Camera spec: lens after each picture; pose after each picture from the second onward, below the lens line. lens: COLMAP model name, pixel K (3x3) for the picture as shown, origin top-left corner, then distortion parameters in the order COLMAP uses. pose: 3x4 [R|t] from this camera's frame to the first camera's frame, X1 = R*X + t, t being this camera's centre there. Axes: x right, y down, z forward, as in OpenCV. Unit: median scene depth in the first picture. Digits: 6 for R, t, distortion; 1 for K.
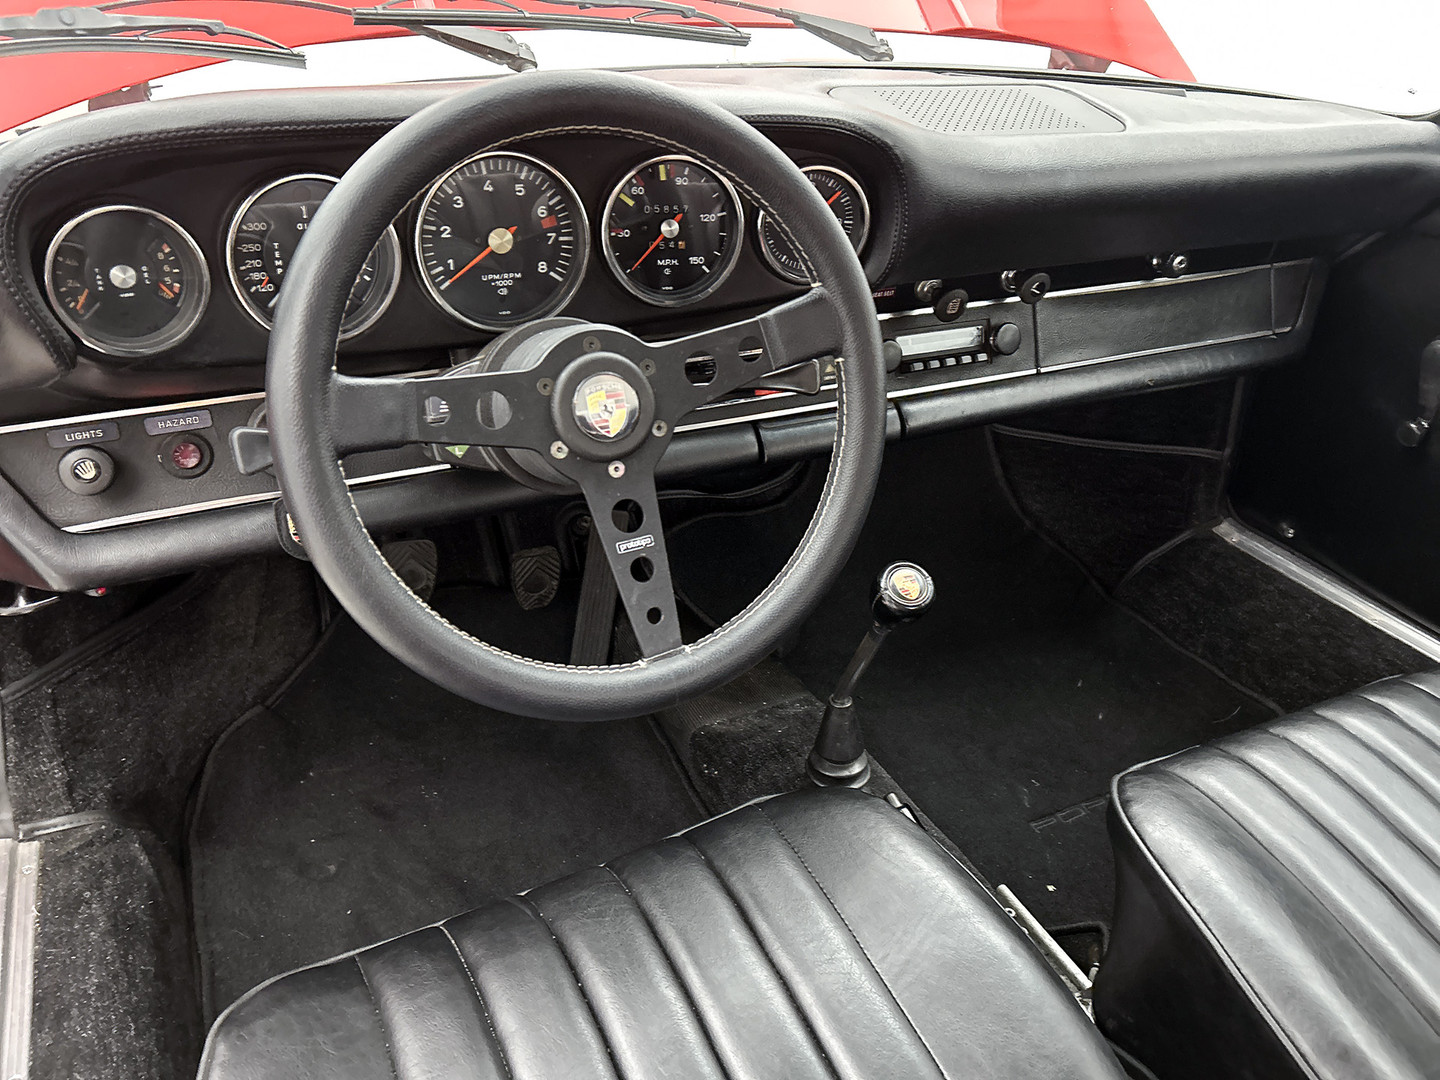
lens RADIAL K [[1078.4, 0, 720.0], [0, 1078.4, 540.0], [0, 0, 1]] dist [0.032234, -0.035204]
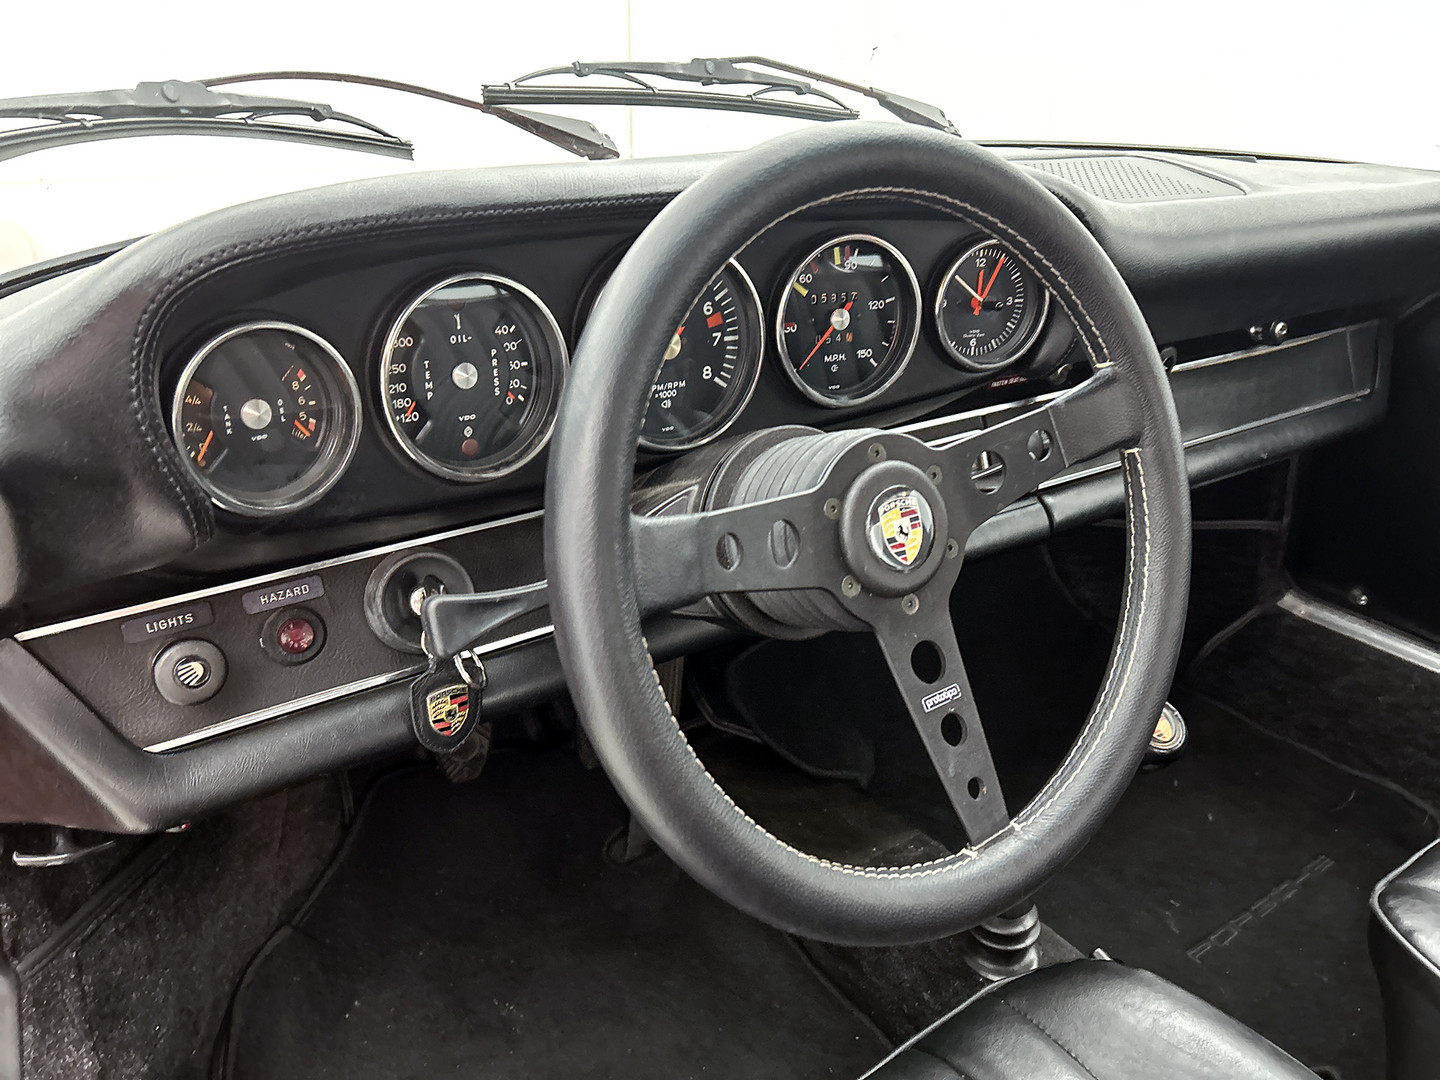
lens RADIAL K [[1078.8, 0, 722.5], [0, 1078.8, 520.8], [0, 0, 1]] dist [0.062818, -0.082269]
pose [[0.989958, -0.082155, 0.115037, -0.254504], [0.094940, 0.989334, -0.110472, -0.041290], [-0.104734, 0.120284, 0.987199, 0.172053]]
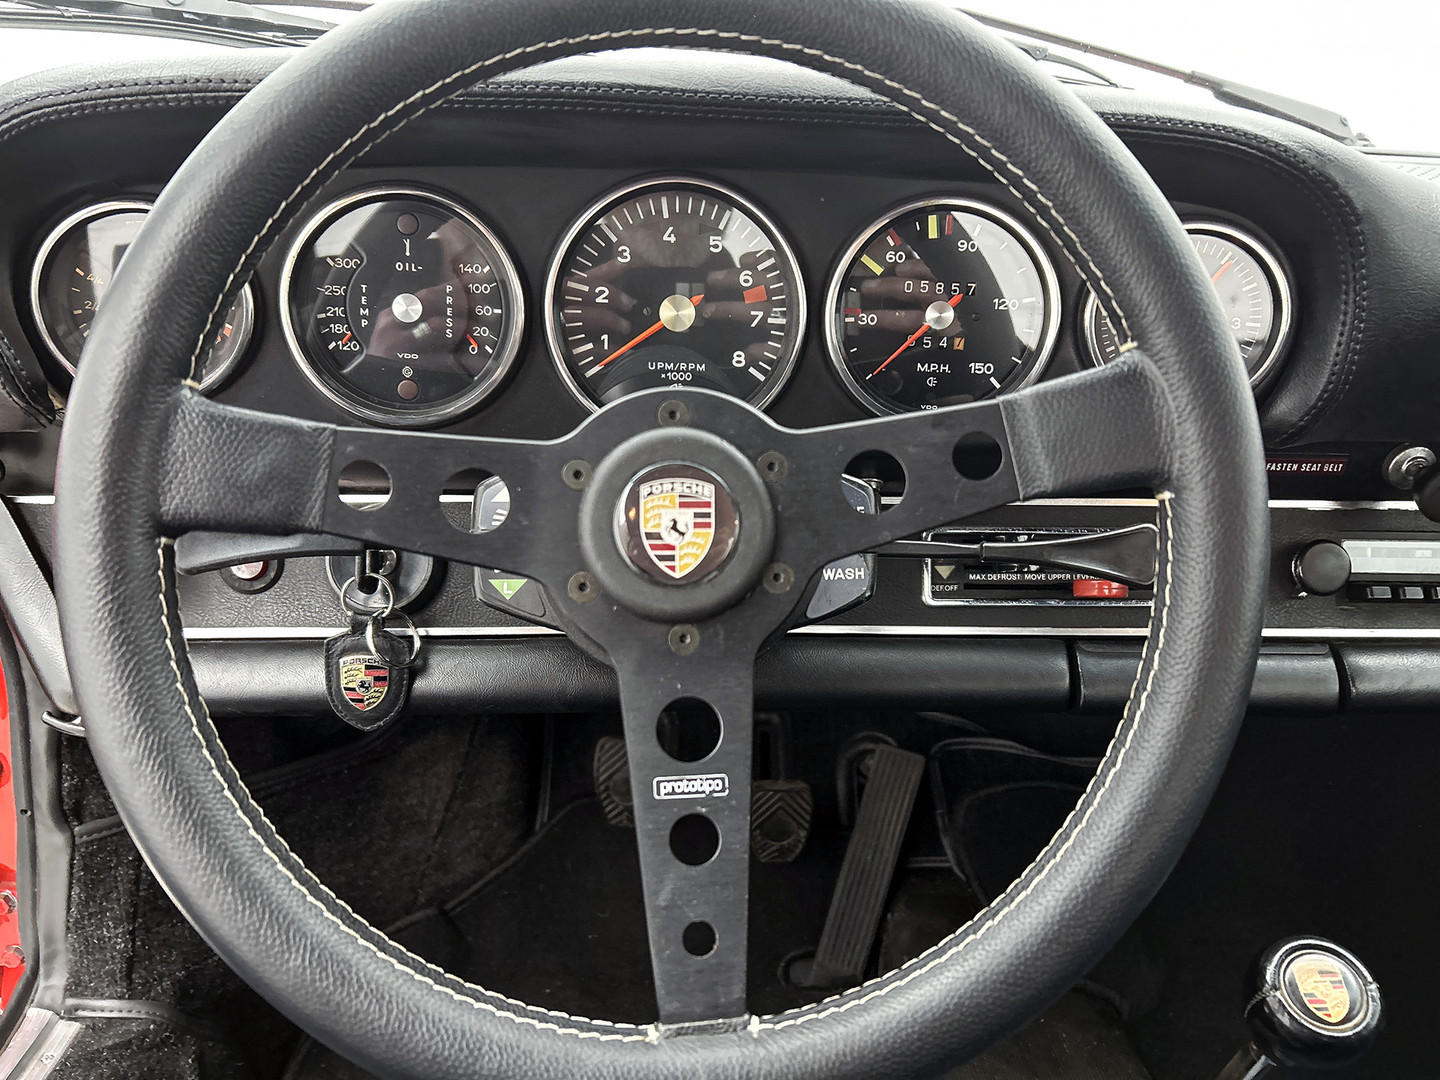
lens RADIAL K [[1084.3, 0, 712.3], [0, 1084.3, 541.2], [0, 0, 1]] dist [0.054792, -0.075499]
pose [[0.914701, 0.103844, -0.390561, 0.098481], [-0.185749, 0.966322, -0.178096, -0.015474], [0.358914, 0.235451, 0.903185, 0.394376]]
